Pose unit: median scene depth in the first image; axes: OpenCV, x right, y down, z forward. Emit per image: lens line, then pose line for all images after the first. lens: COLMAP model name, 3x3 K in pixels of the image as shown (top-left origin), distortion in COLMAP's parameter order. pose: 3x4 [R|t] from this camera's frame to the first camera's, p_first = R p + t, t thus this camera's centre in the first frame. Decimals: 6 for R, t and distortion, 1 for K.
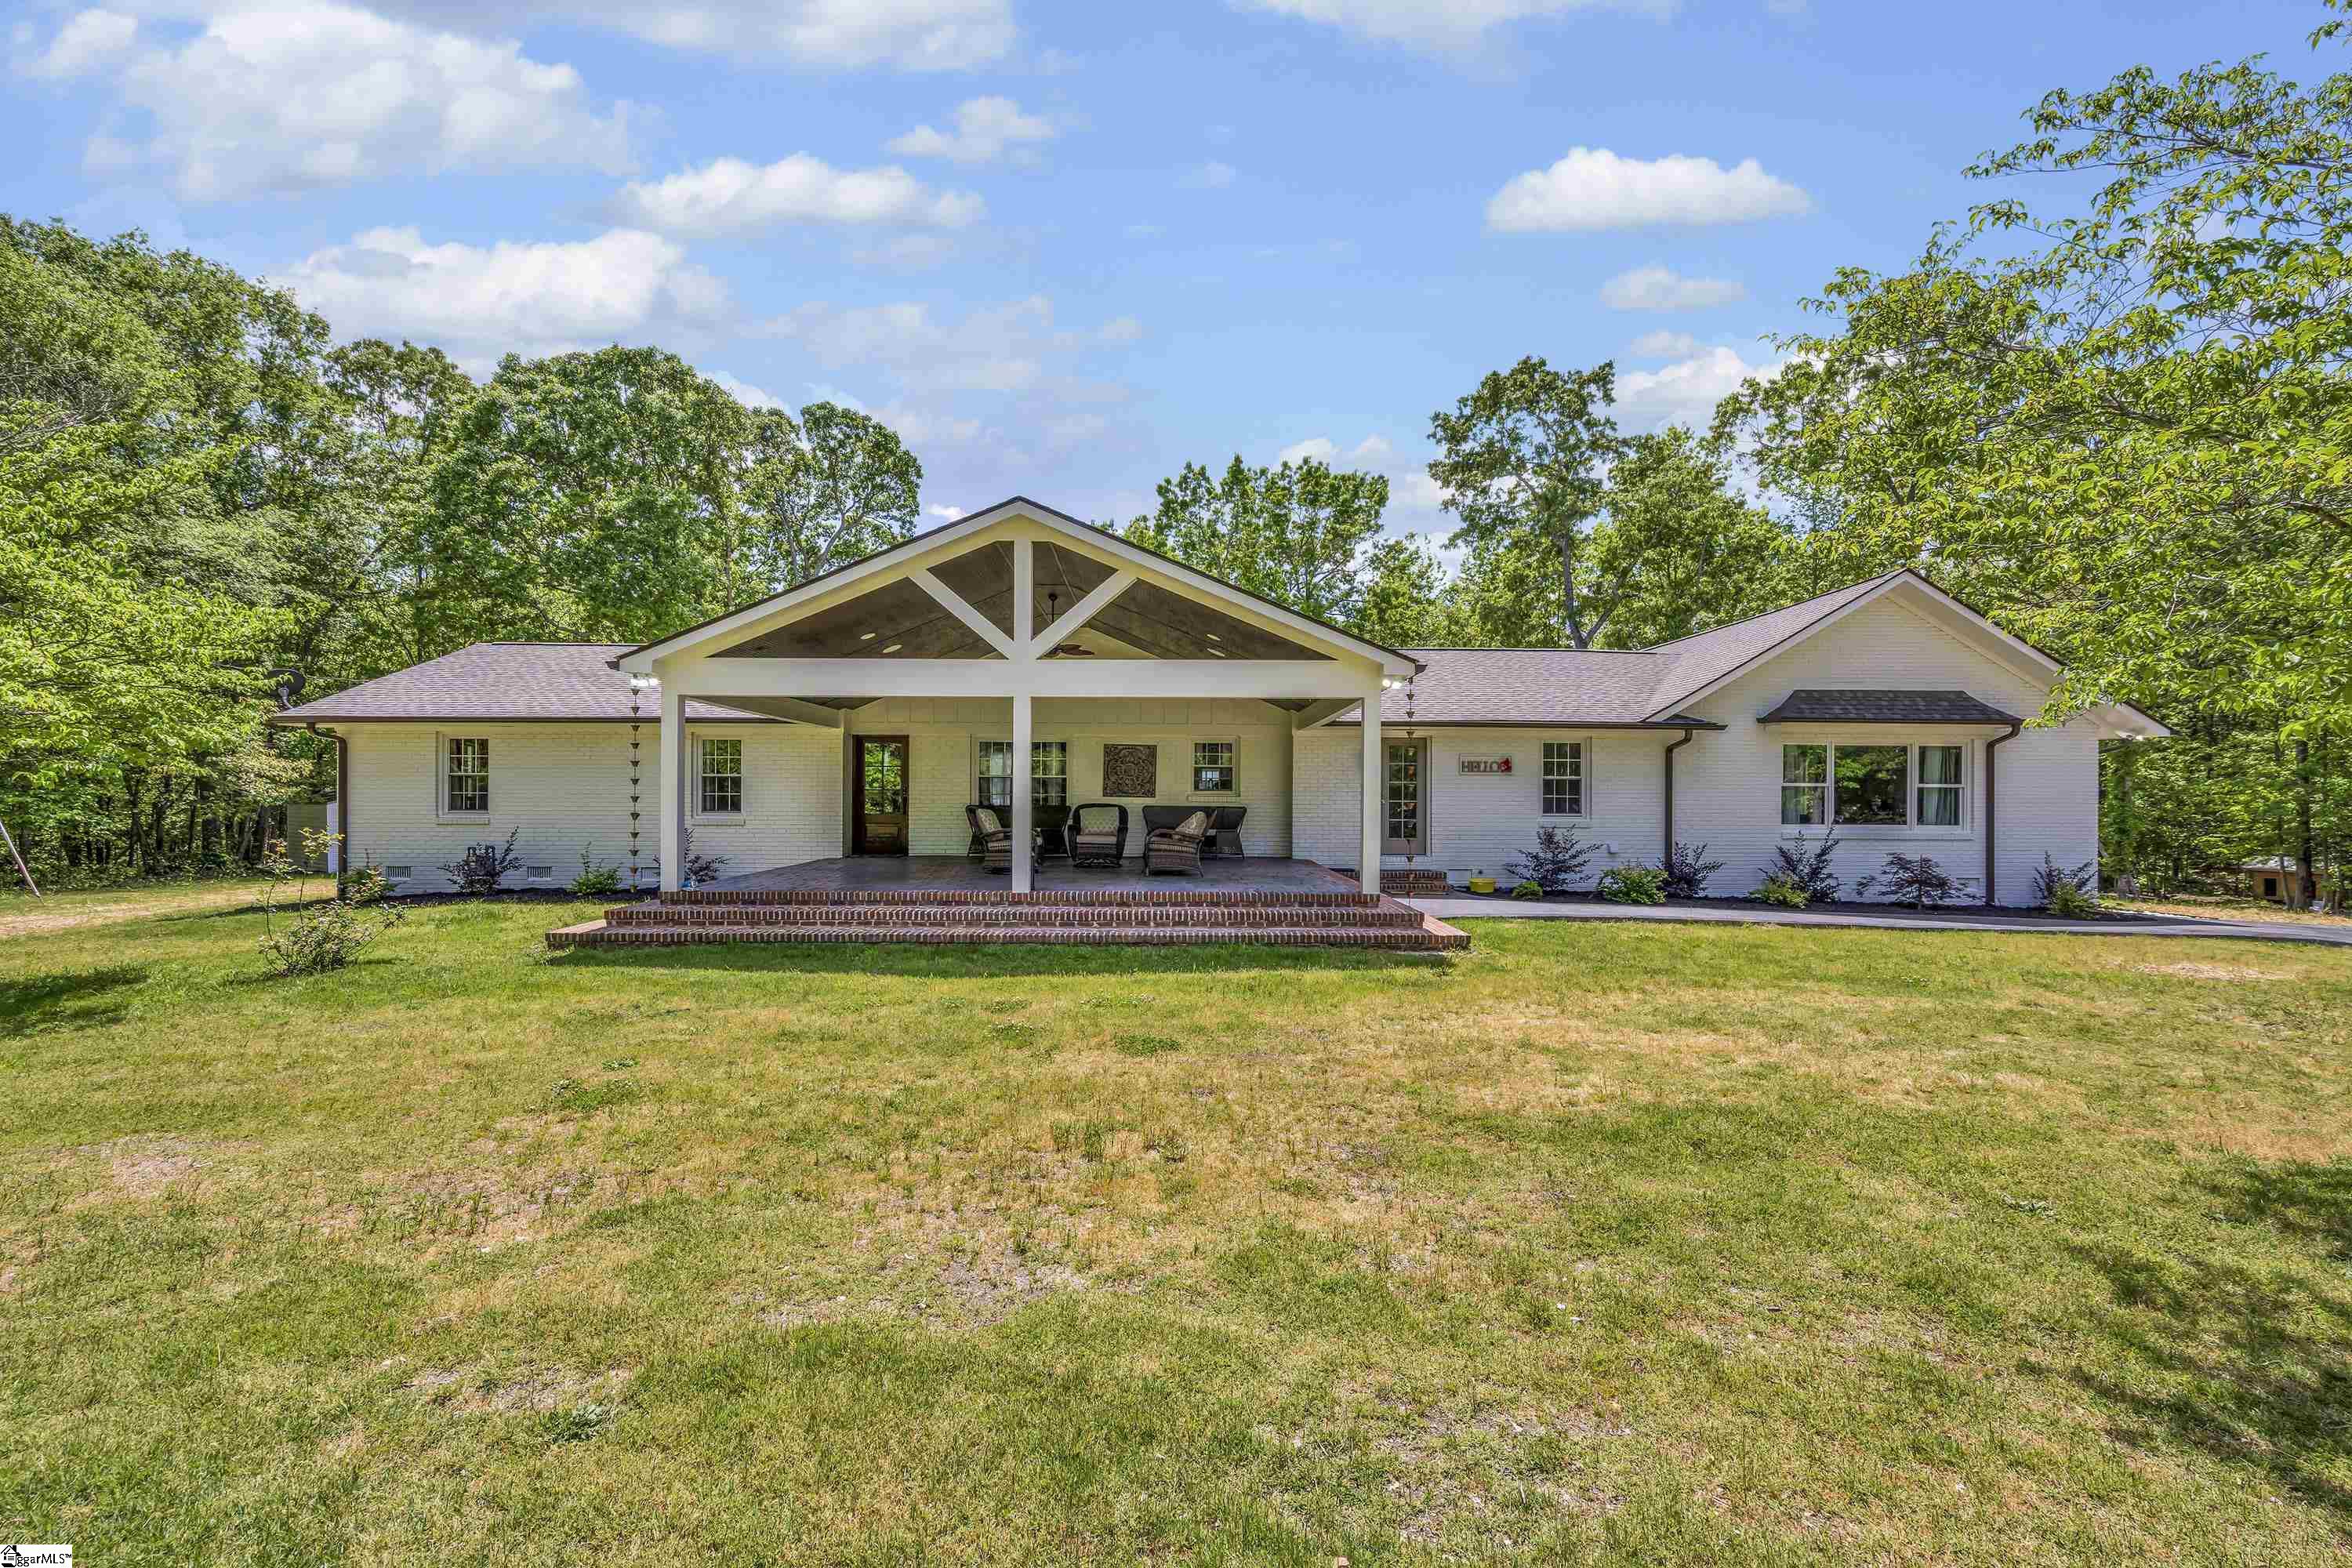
lens RADIAL K [[1067.4, 0, 1163.8], [0, 1067.4, 794.4], [0, 0, 1]] dist [-0.002952, 0.001011]
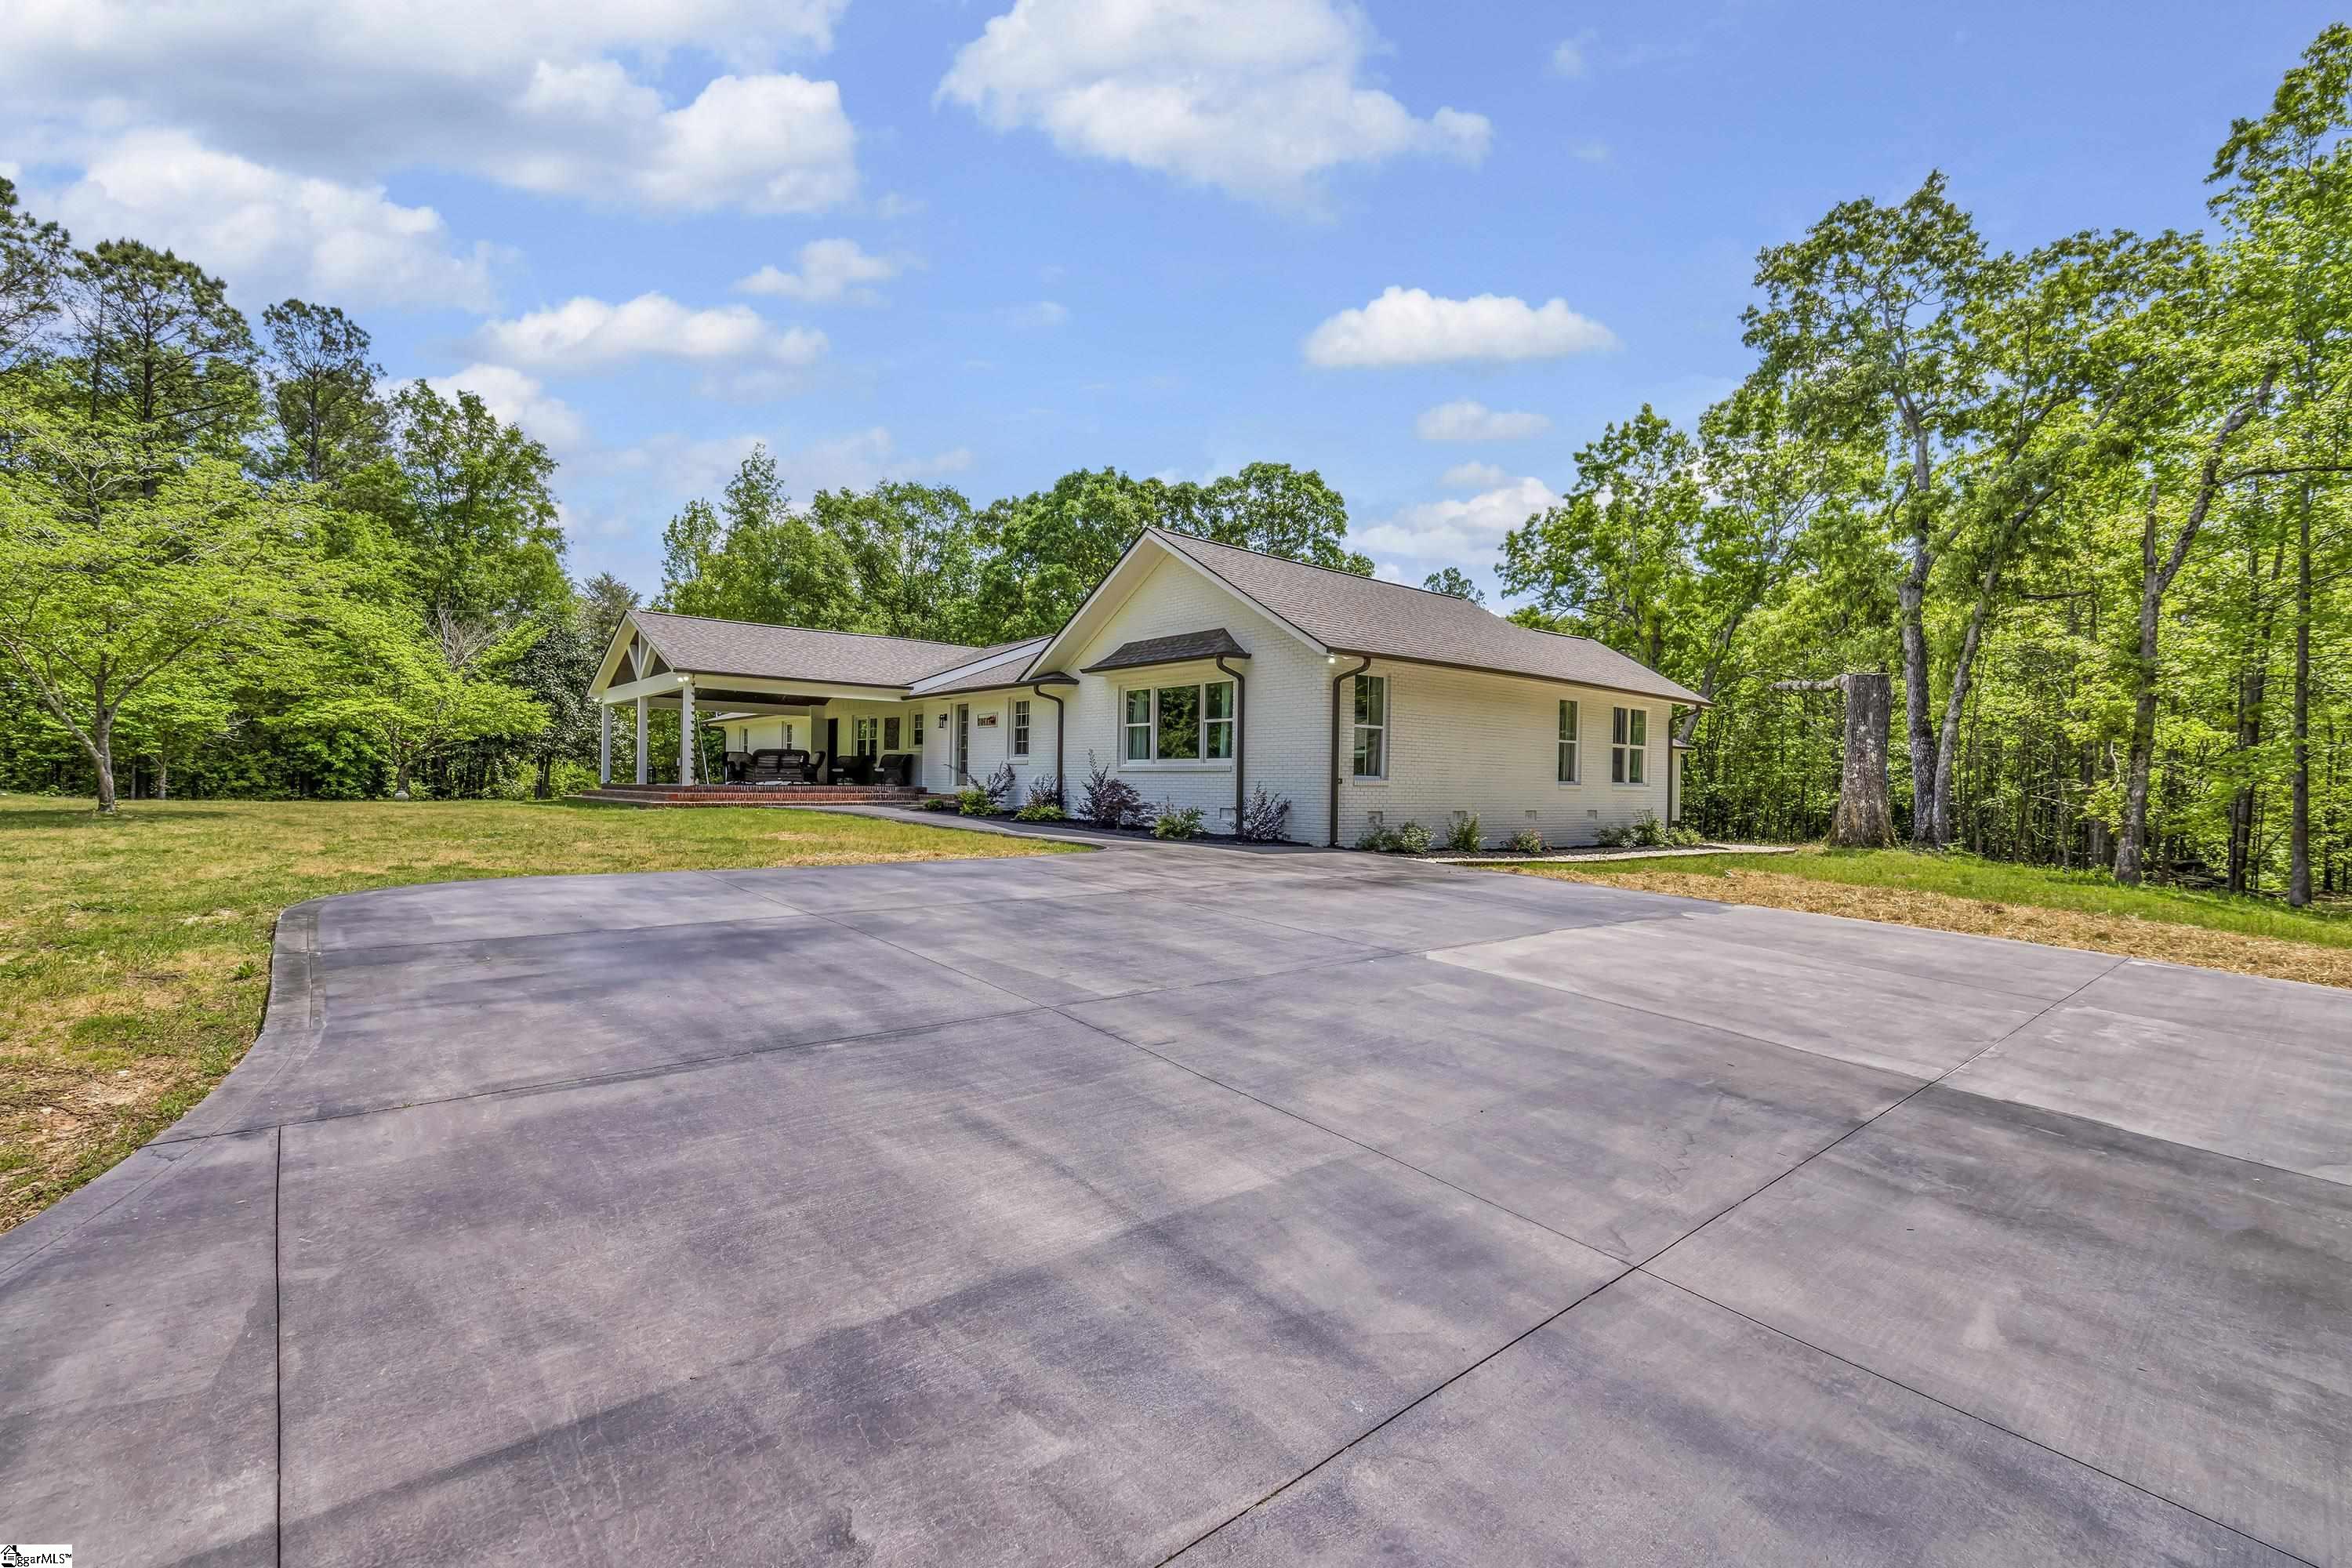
lens RADIAL K [[1067.4, 0, 1171.7], [0, 1067.4, 786.0], [0, 0, 1]] dist [-0.002952, 0.001011]
pose [[0.634590, 0.003104, -0.772843, 1.514721], [-0.010397, 0.999936, -0.004521, 0.061616], [0.772779, 0.010904, 0.634581, 0.299368]]
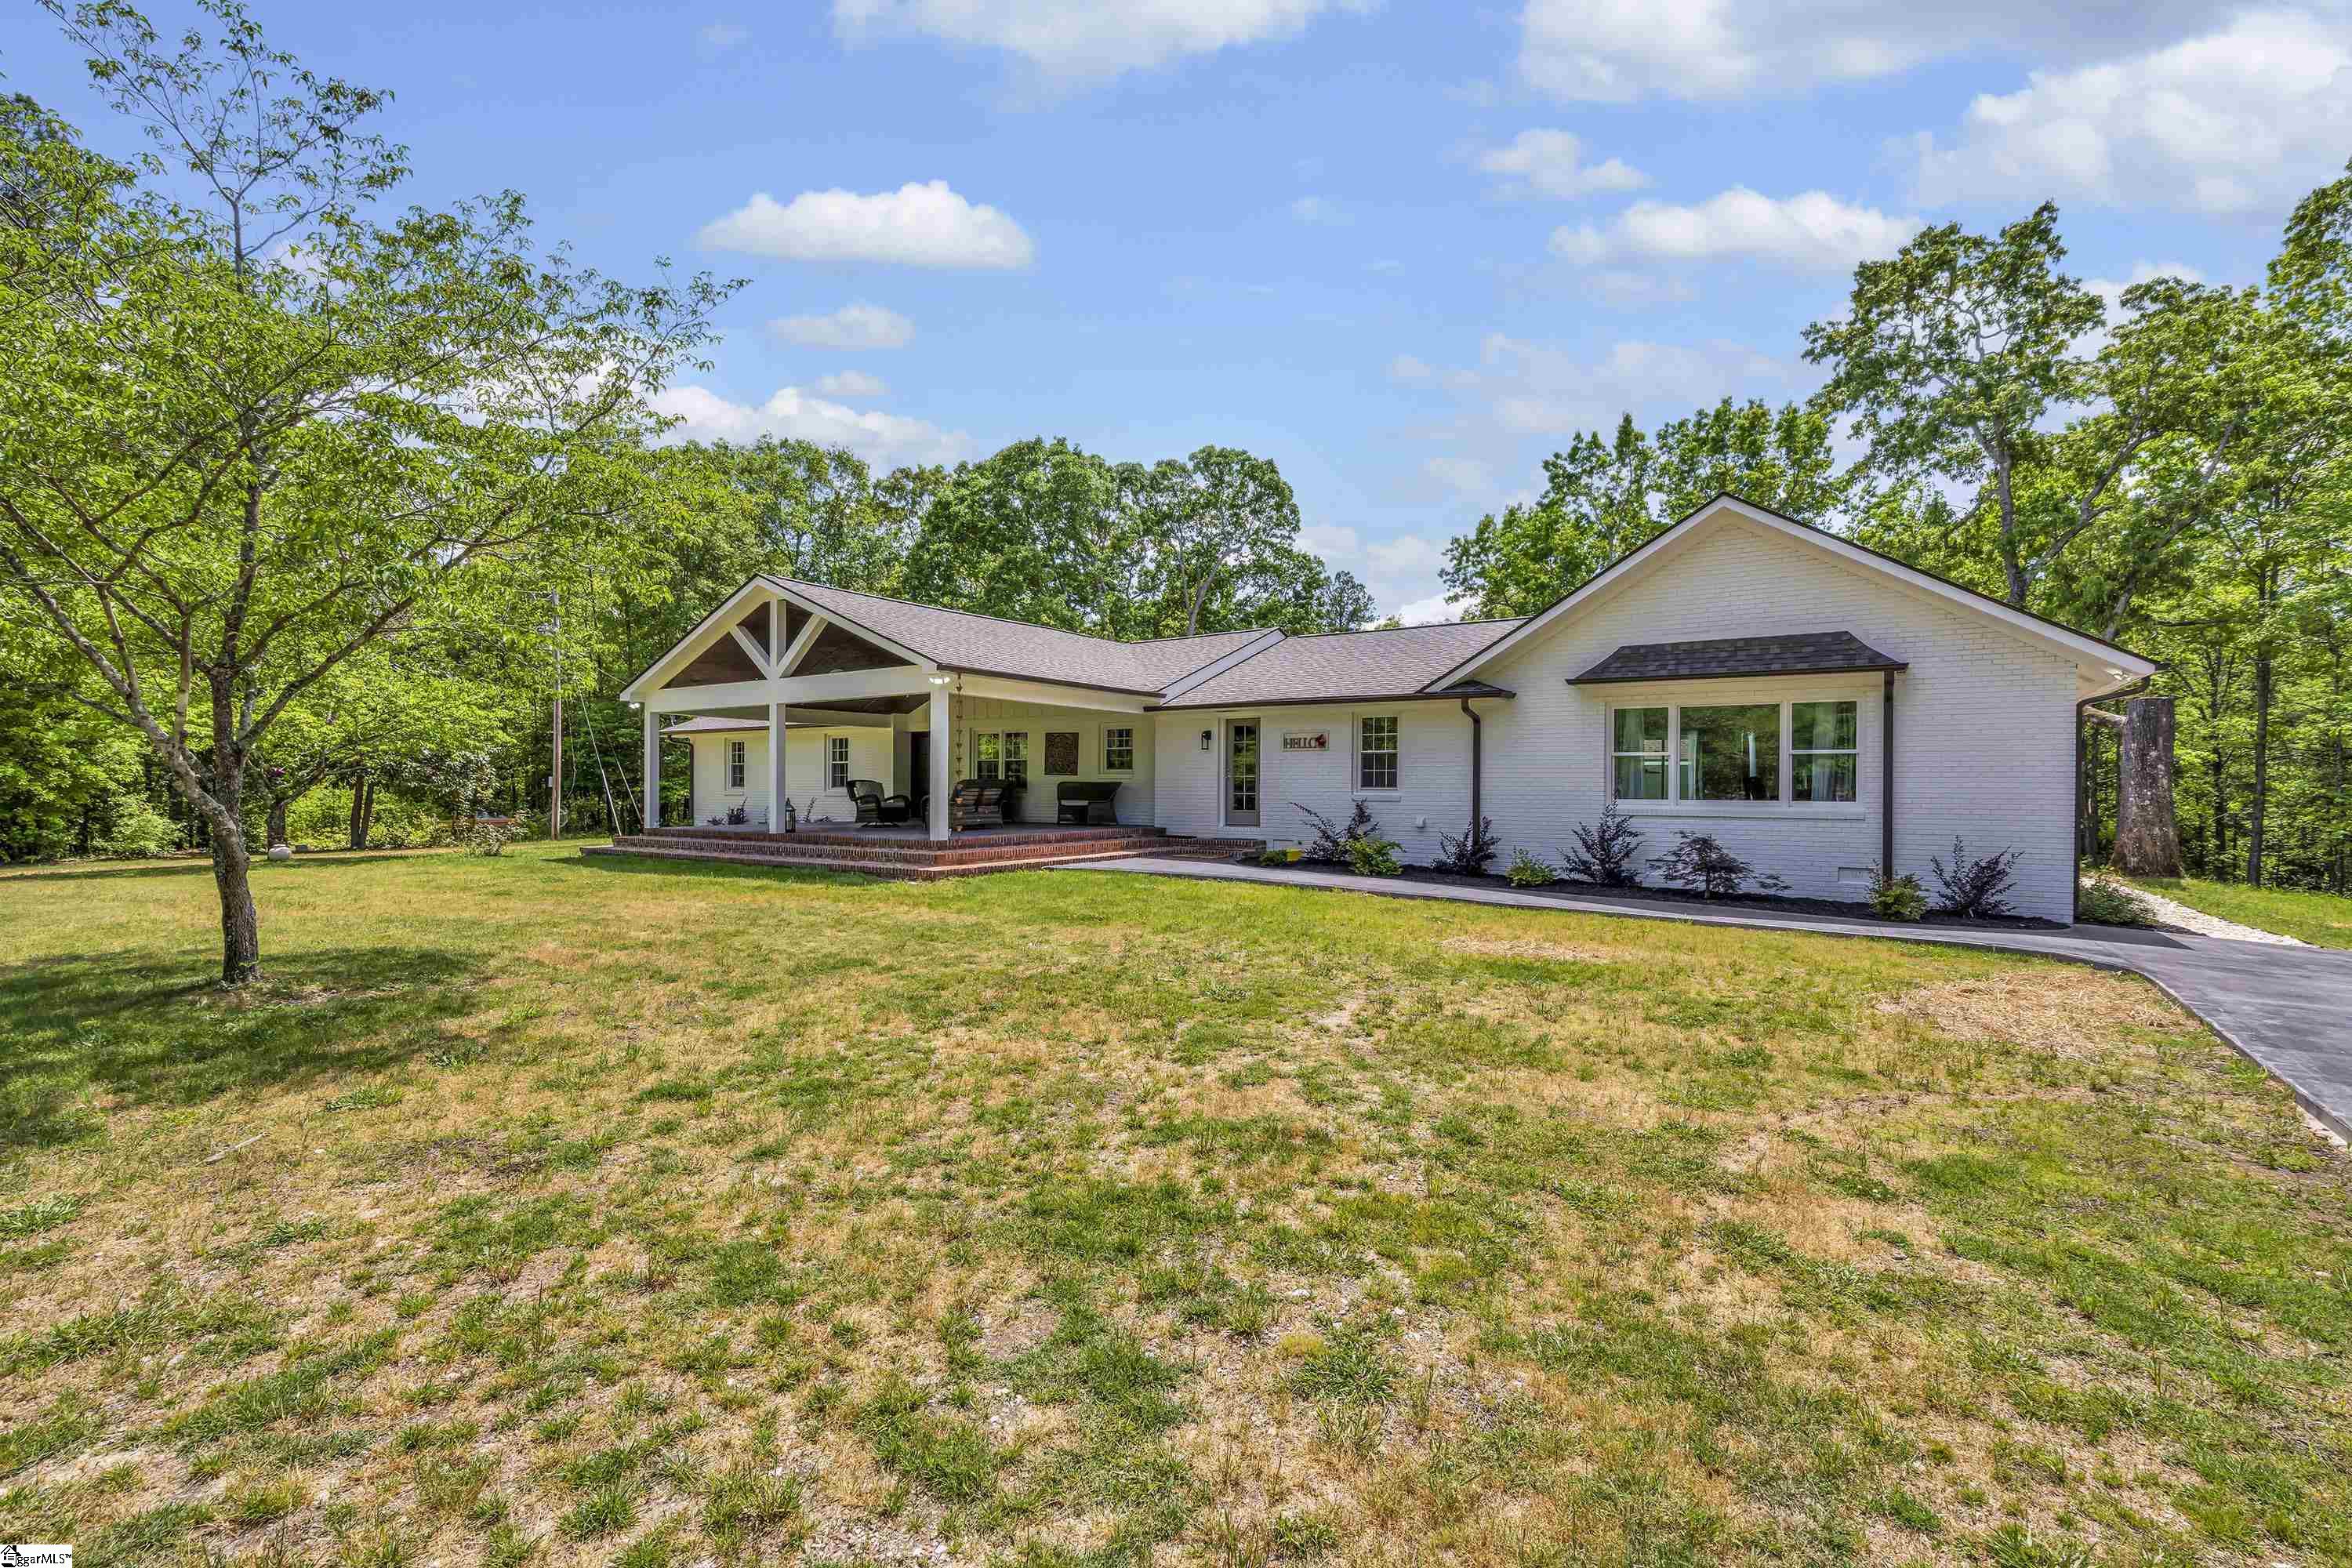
lens RADIAL K [[1067.4, 0, 1164.6], [0, 1067.4, 782.5], [0, 0, 1]] dist [-0.002952, 0.001011]
pose [[0.818641, -0.005571, -0.574278, 0.781720], [0.000087, 0.999954, -0.009576, 0.022649], [0.574305, 0.007789, 0.818604, 0.063469]]
